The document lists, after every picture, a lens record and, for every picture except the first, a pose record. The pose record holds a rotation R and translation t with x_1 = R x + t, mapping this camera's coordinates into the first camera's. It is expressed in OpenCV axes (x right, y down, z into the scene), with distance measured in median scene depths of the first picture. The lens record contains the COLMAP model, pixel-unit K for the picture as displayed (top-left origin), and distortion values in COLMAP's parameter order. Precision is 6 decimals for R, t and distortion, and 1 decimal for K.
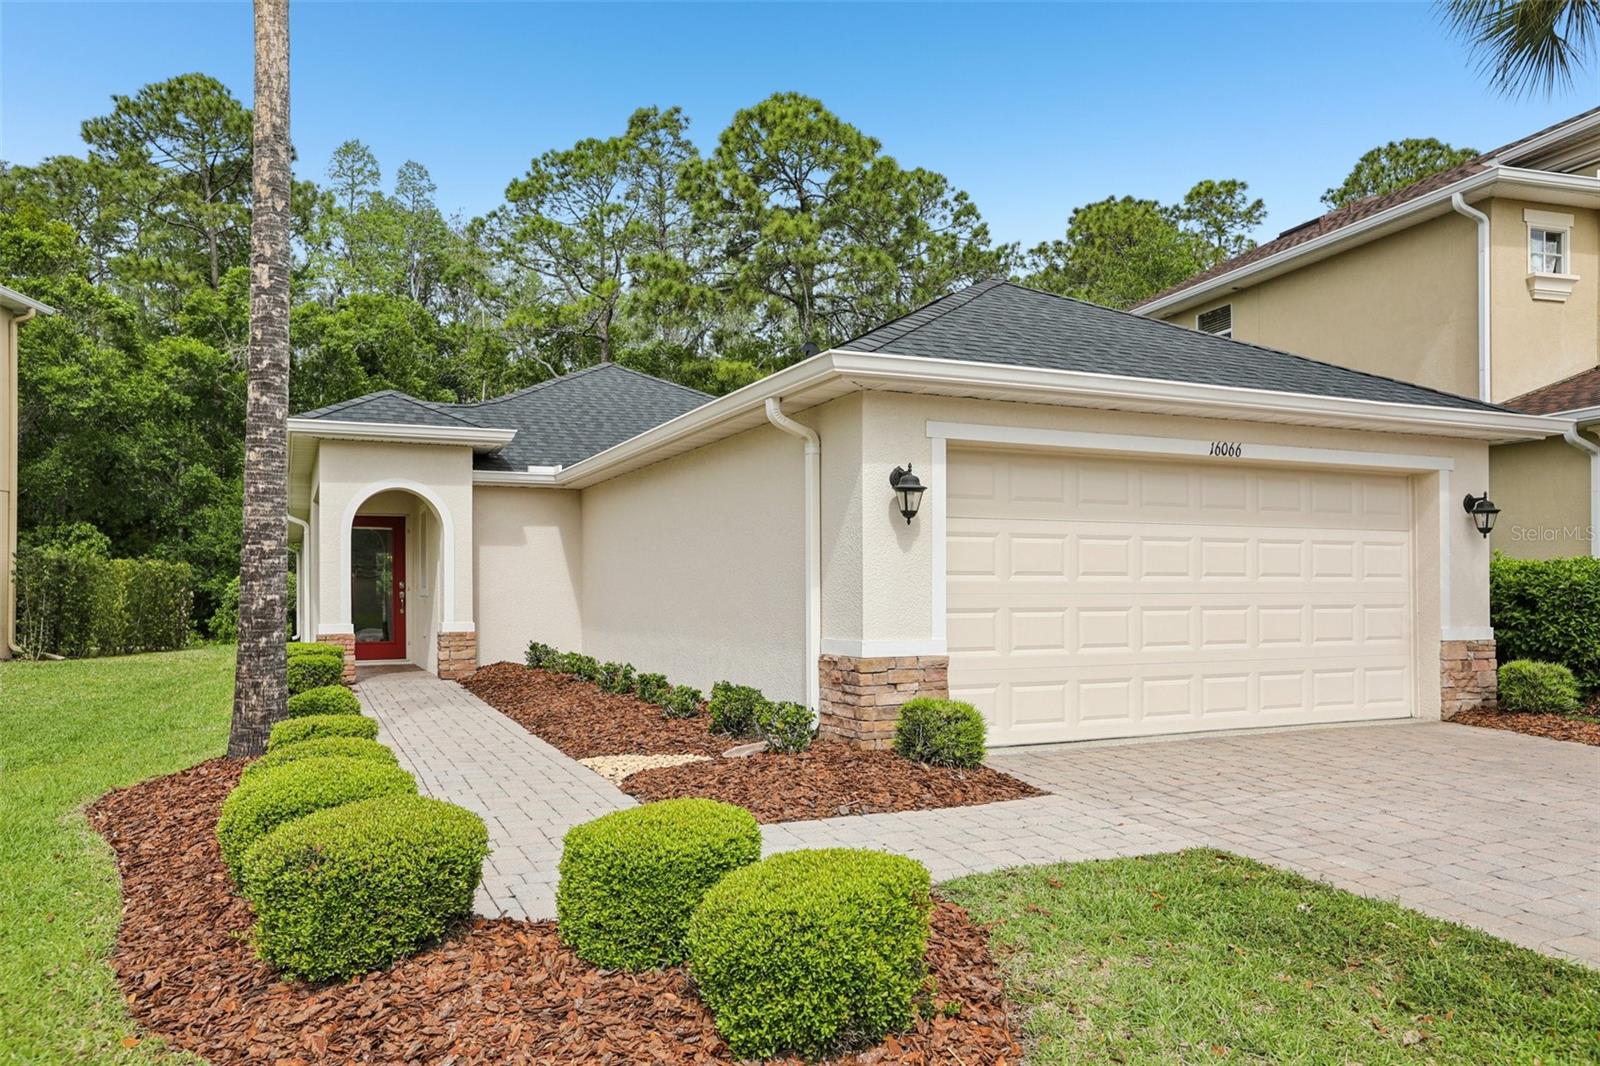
lens RADIAL K [[1047.5, 0, 785.3], [0, 1047.5, 570.7], [0, 0, 1]] dist [-0.001033, 0.010289]
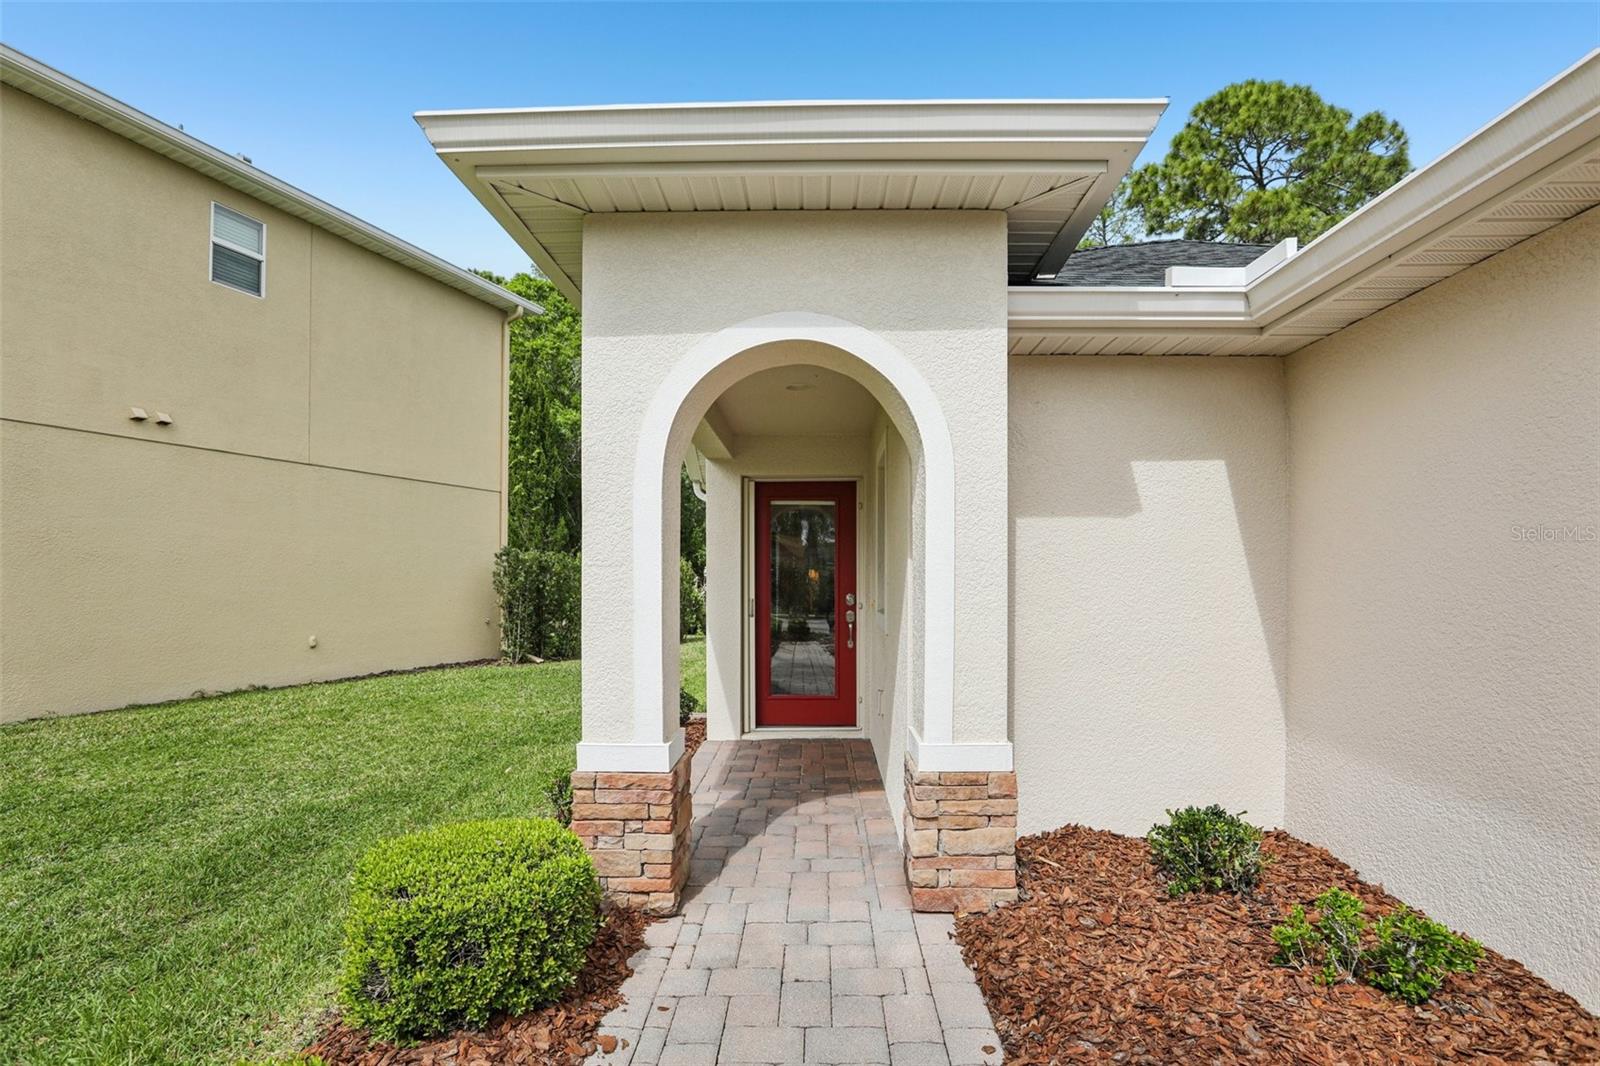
lens RADIAL K [[730.1, 0, 819.6], [0, 730.1, 574.9], [0, 0, 1]] dist [-0.030359, 0.005583]
pose [[0.902924, 0.002199, -0.429794, -0.249481], [0.004430, 0.999886, 0.014422, -0.007365], [0.429777, -0.014926, 0.902812, 0.757225]]
